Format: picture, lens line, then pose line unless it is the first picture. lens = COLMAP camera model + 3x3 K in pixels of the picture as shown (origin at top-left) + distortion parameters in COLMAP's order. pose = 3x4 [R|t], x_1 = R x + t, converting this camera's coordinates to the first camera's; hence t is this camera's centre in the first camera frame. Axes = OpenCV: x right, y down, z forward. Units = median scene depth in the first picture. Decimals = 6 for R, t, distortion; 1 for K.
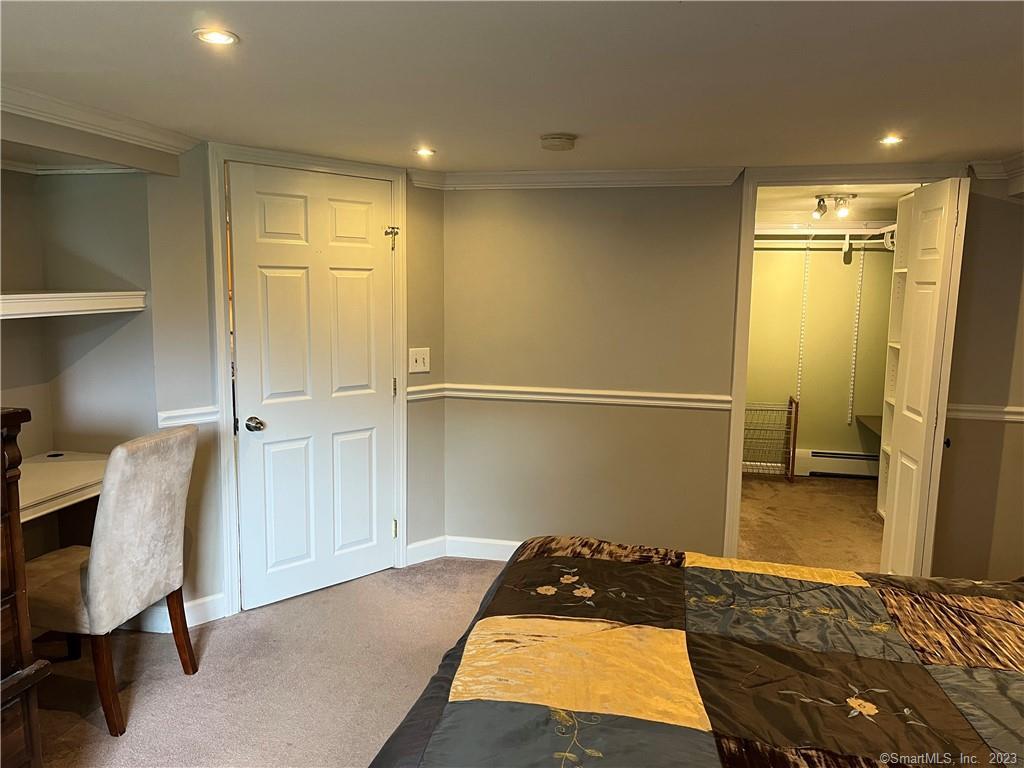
lens RADIAL K [[786.7, 0, 513.6], [0, 786.7, 380.8], [0, 0, 1]] dist [0.057340, -0.061981]
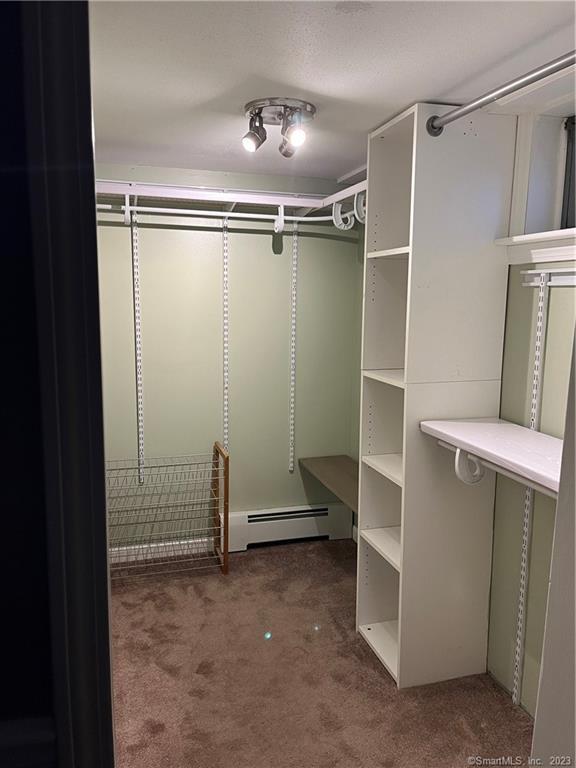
lens RADIAL K [[590.0, 0, 285.5], [0, 590.0, 382.4], [0, 0, 1]] dist [0.057340, -0.061981]
pose [[0.880857, -0.076782, 0.467114, 0.171316], [0.063960, 0.997014, 0.043272, -0.055195], [-0.469041, -0.008240, 0.883138, 0.530806]]
